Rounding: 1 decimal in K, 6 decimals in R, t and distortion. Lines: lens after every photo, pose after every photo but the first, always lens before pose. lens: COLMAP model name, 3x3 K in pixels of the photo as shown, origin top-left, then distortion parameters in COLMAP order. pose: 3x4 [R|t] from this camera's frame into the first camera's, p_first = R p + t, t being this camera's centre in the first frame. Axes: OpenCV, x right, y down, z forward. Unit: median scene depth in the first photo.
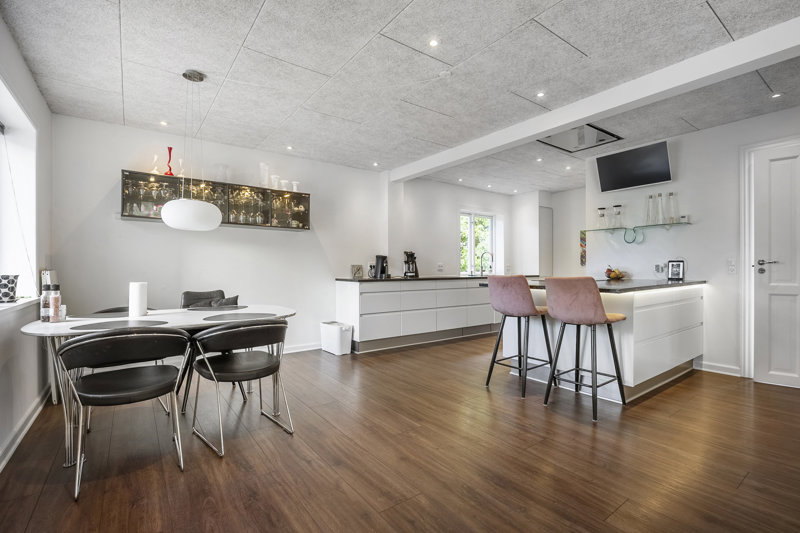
lens RADIAL K [[364.9, 0, 388.8], [0, 364.9, 267.7], [0, 0, 1]] dist [0.002261, 0.000238]
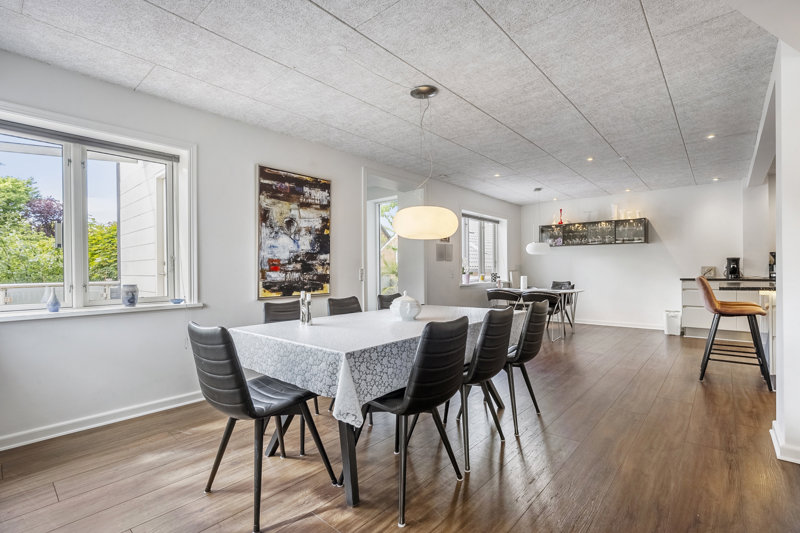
lens RADIAL K [[364.9, 0, 388.8], [0, 364.9, 267.7], [0, 0, 1]] dist [0.002261, 0.000238]
pose [[0.204108, -0.004394, -0.978939, 0.976867], [0.014251, 0.999897, -0.001517, -0.018908], [0.978845, -0.013642, 0.204149, -0.276842]]
